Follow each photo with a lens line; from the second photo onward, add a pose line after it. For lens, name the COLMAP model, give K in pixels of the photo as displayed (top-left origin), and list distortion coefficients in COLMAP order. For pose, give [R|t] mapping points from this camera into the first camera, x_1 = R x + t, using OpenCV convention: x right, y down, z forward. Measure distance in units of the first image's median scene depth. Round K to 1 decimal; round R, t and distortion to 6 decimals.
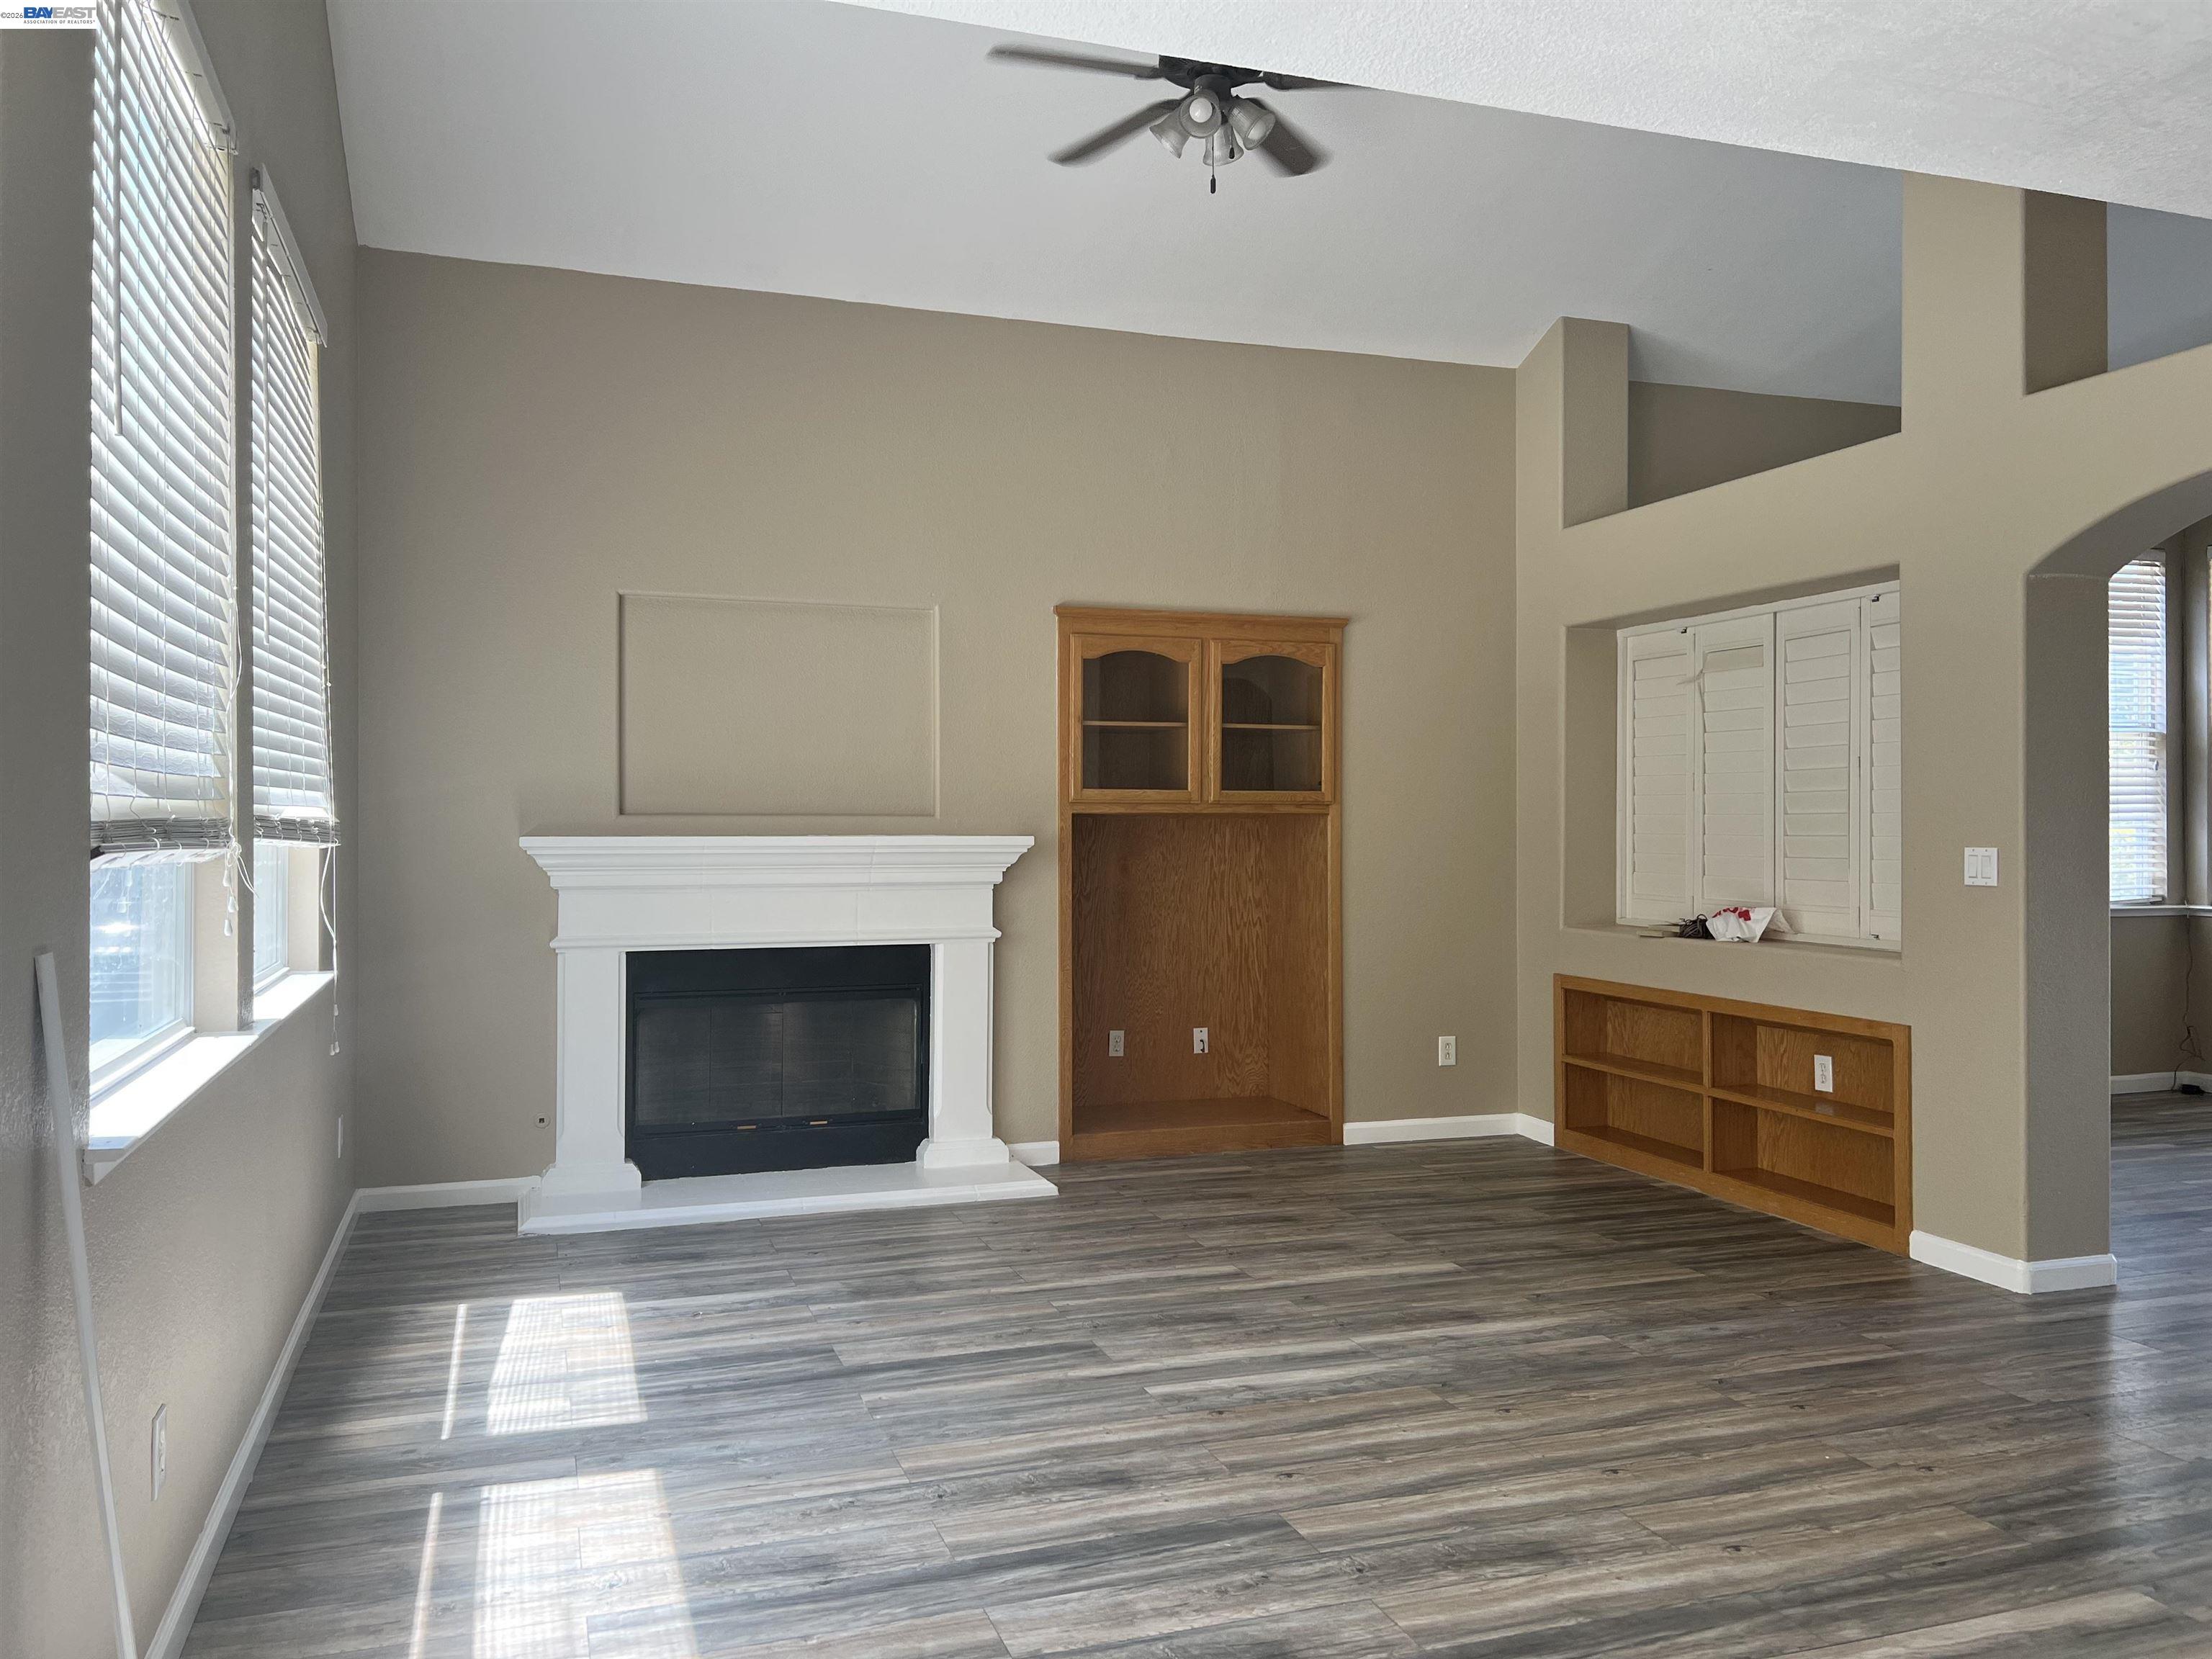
lens RADIAL K [[1670.9, 0, 1088.1], [0, 1670.9, 810.0], [0, 0, 1]] dist [0.054305, -0.063438]
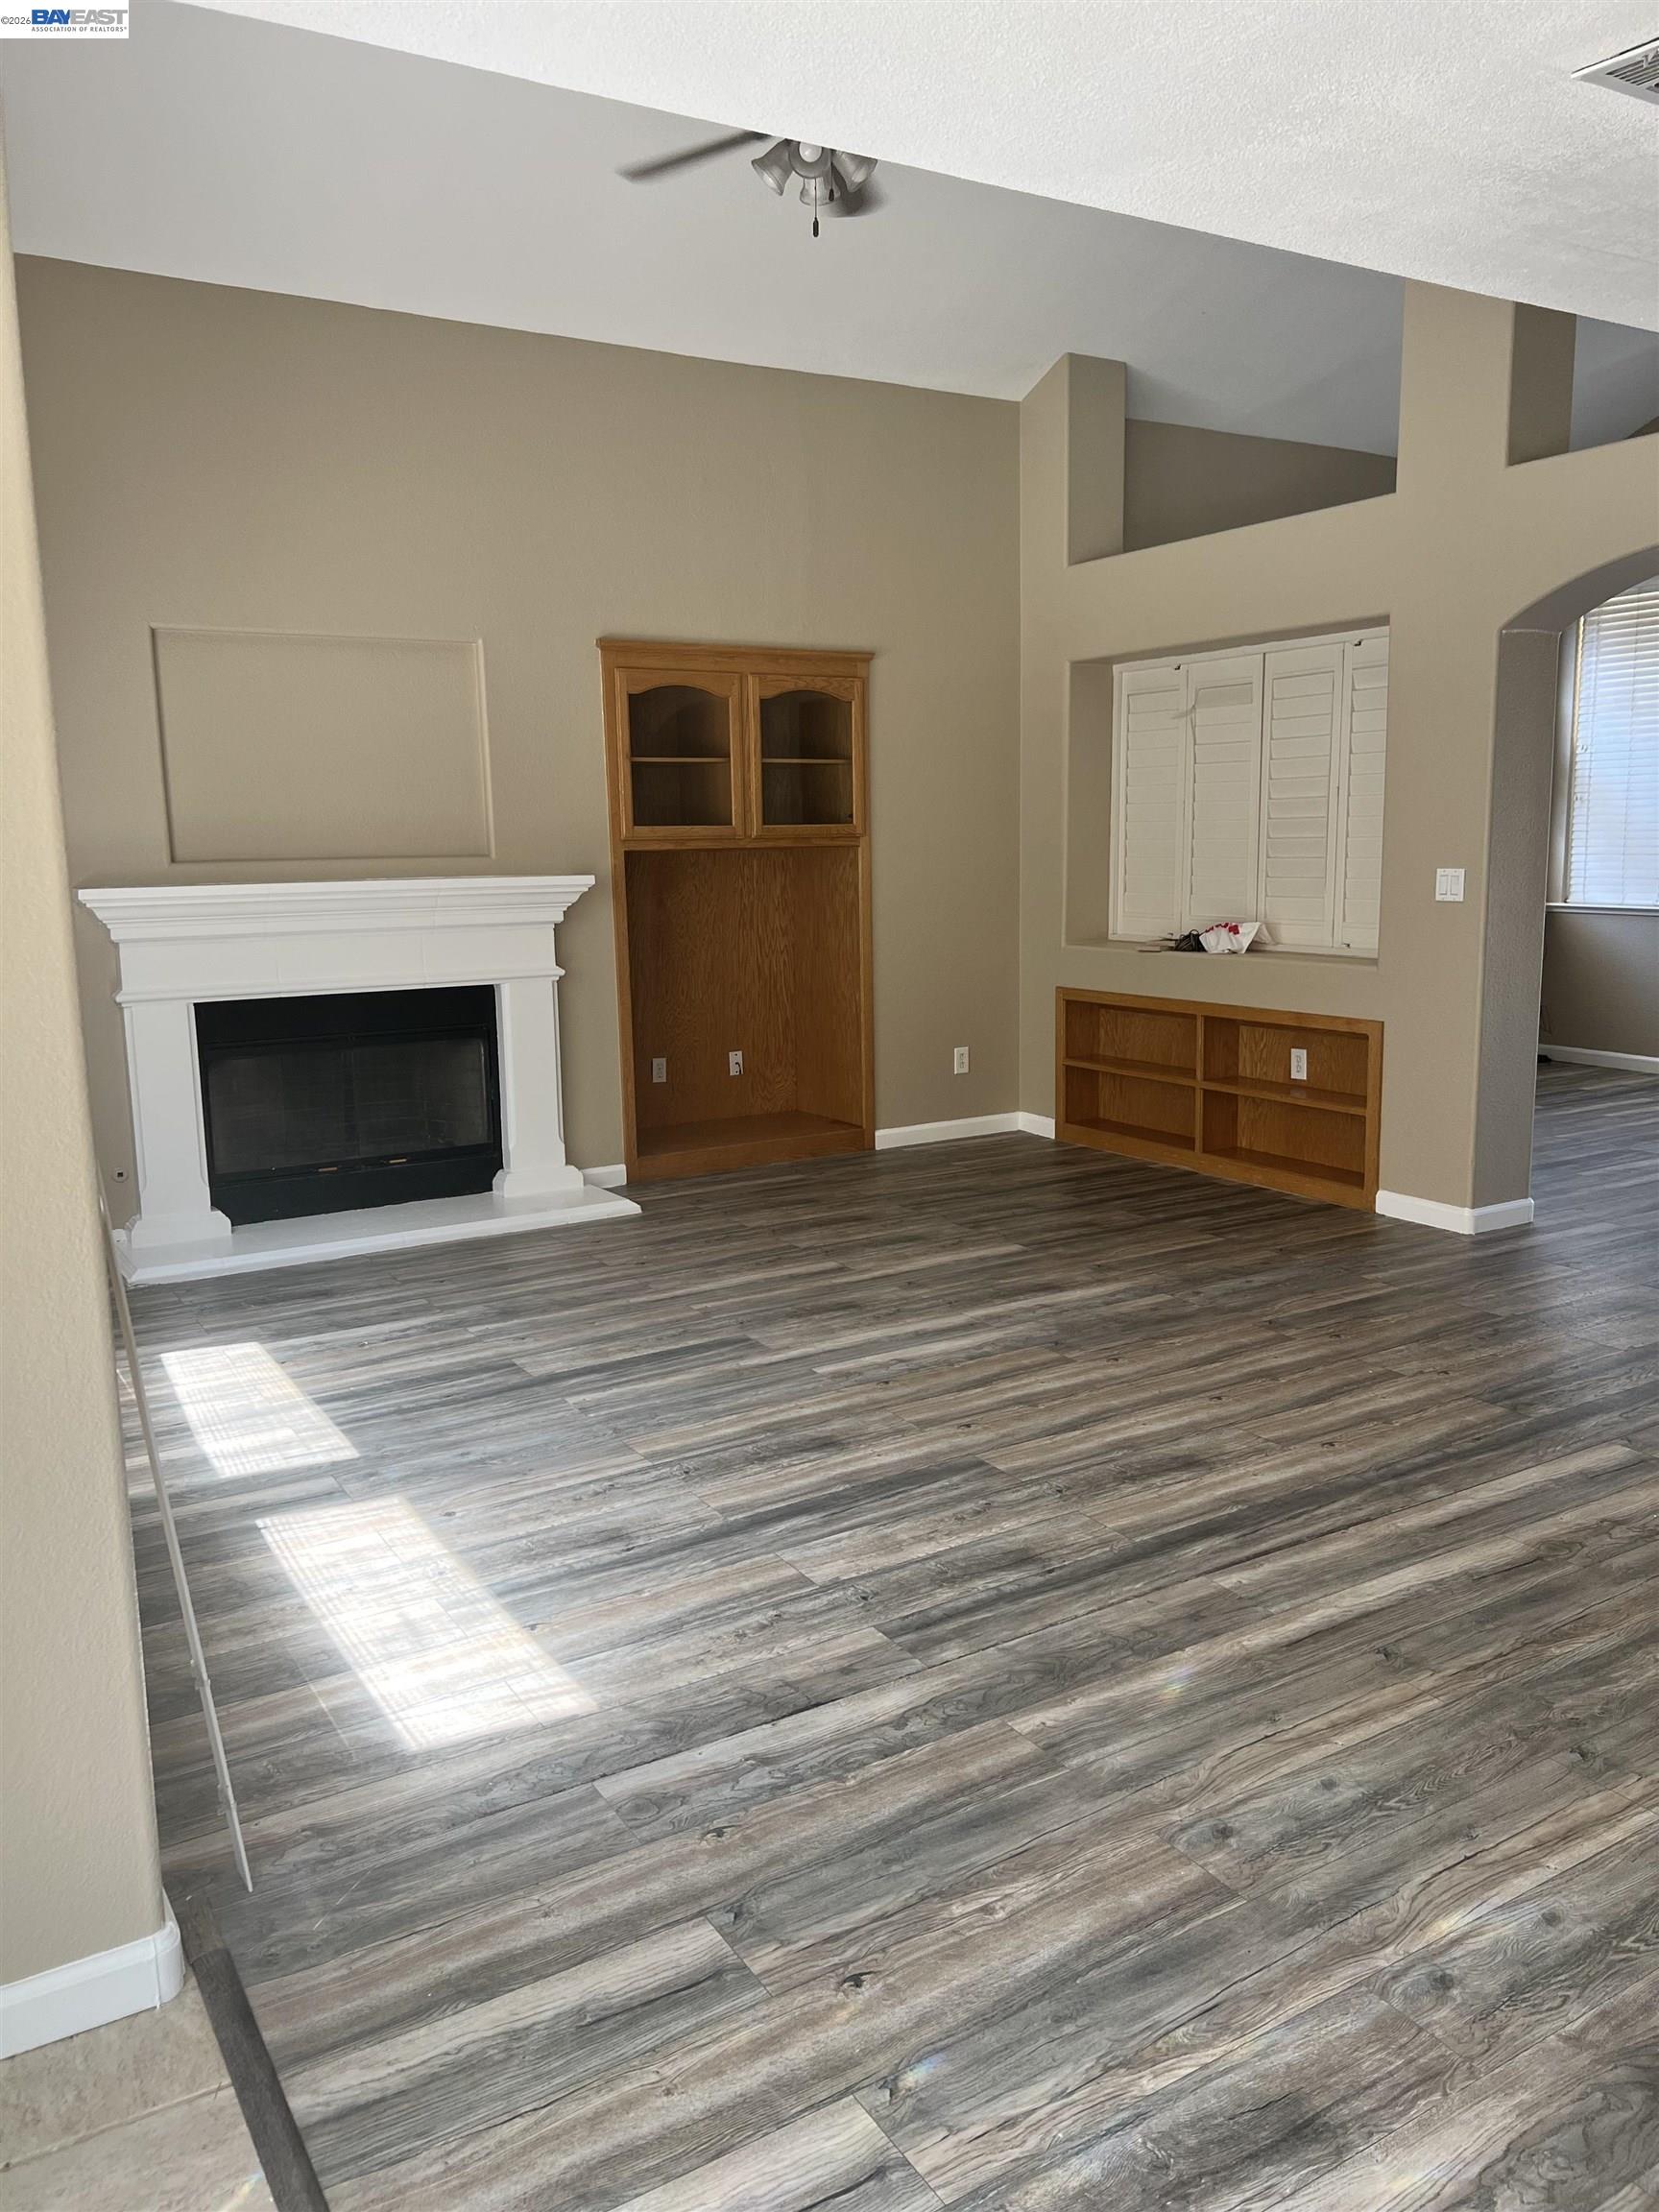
lens RADIAL K [[1670.9, 0, 839.1], [0, 1670.9, 1107.3], [0, 0, 1]] dist [0.054305, -0.063438]
pose [[0.974278, -0.055665, 0.218364, -0.171094], [0.017646, 0.984881, 0.172331, -0.026308], [-0.224656, -0.164045, 0.960531, -0.064256]]
